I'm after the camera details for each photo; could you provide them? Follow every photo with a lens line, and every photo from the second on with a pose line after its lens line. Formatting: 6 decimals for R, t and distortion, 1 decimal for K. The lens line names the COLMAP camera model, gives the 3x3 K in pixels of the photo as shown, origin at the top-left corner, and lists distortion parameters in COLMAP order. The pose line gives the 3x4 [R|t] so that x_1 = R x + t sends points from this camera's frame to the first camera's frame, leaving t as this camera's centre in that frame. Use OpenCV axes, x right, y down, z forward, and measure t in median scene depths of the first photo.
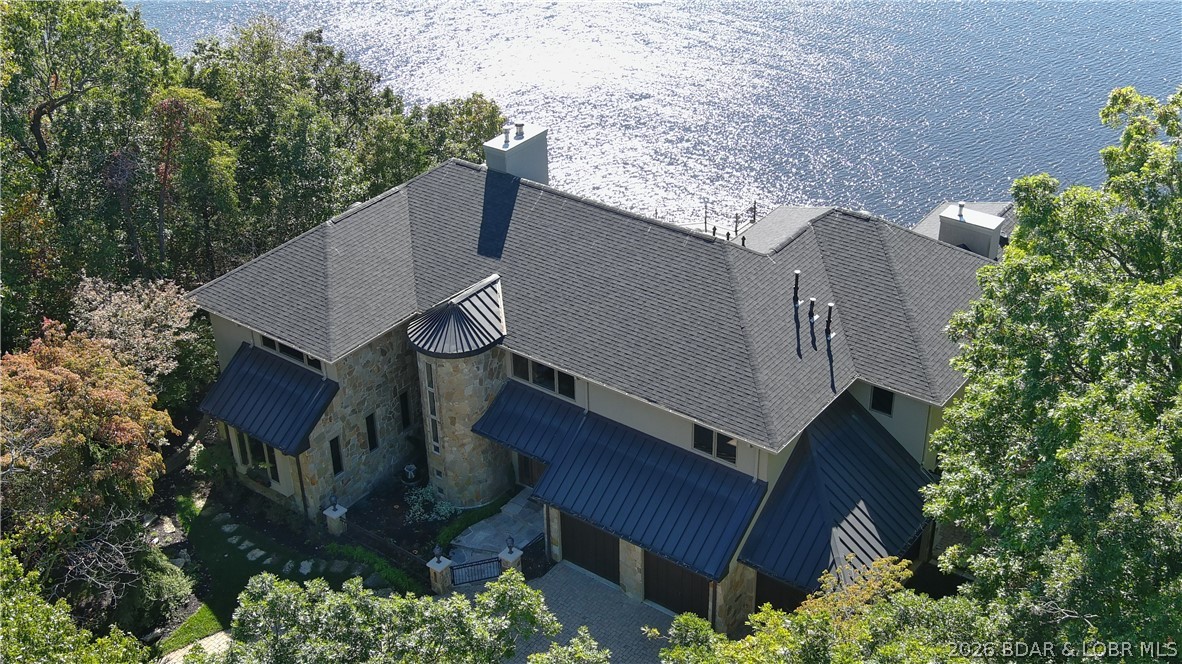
lens RADIAL K [[1353.4, 0, 591.0], [0, 1353.4, 332.0], [0, 0, 1]] dist [0.013555, -0.009160]
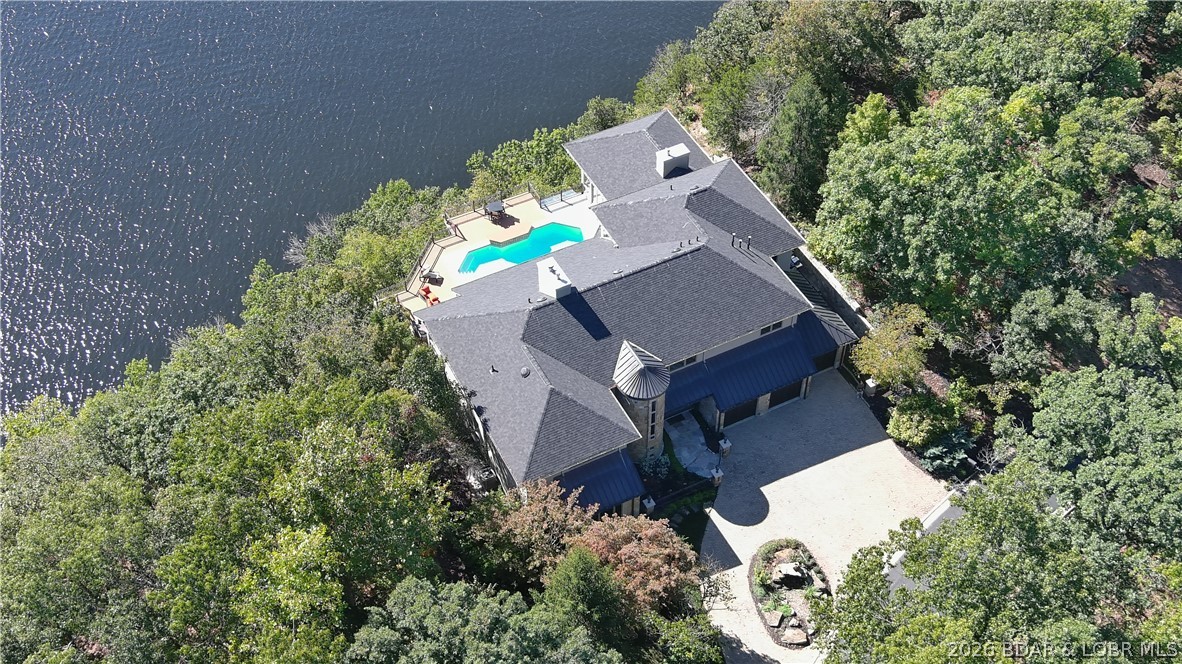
lens RADIAL K [[1353.4, 0, 591.0], [0, 1353.4, 332.0], [0, 0, 1]] dist [0.013555, -0.009160]
pose [[0.440496, -0.652730, 0.616366, -1.194030], [0.457435, 0.753943, 0.471511, -0.922026], [-0.772474, 0.074248, 0.630691, -0.063837]]
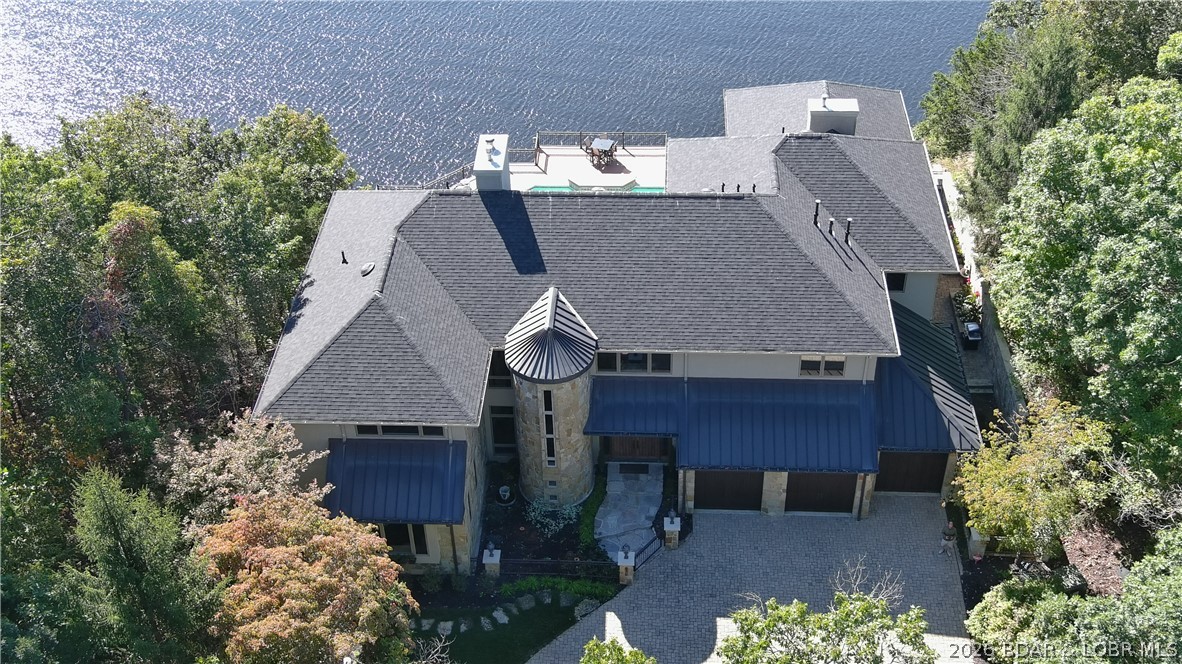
lens RADIAL K [[1353.4, 0, 591.0], [0, 1353.4, 332.0], [0, 0, 1]] dist [0.013555, -0.009160]
pose [[0.832719, -0.346684, 0.431728, -0.528724], [0.291032, 0.937376, 0.191382, -0.209863], [-0.471041, -0.033720, 0.881467, 0.062763]]
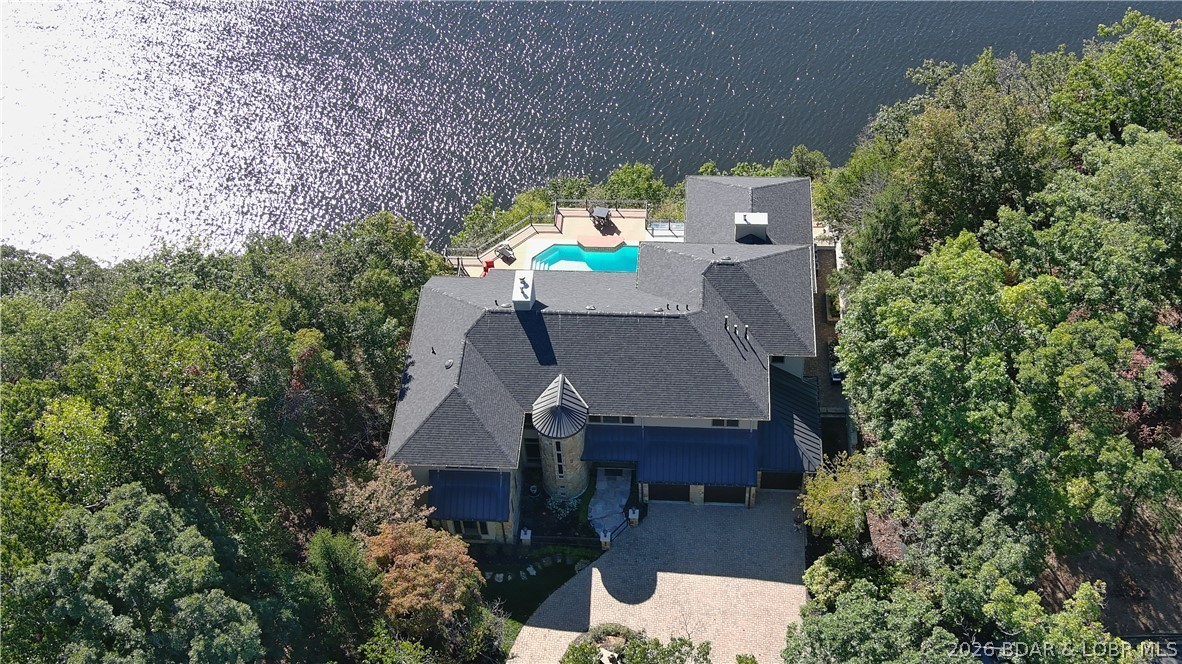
lens RADIAL K [[1353.4, 0, 591.0], [0, 1353.4, 332.0], [0, 0, 1]] dist [0.013555, -0.009160]
pose [[0.843048, -0.411706, 0.346075, -0.633605], [0.299527, 0.893833, 0.333687, -0.676994], [-0.446714, -0.177655, 0.876861, -0.533670]]
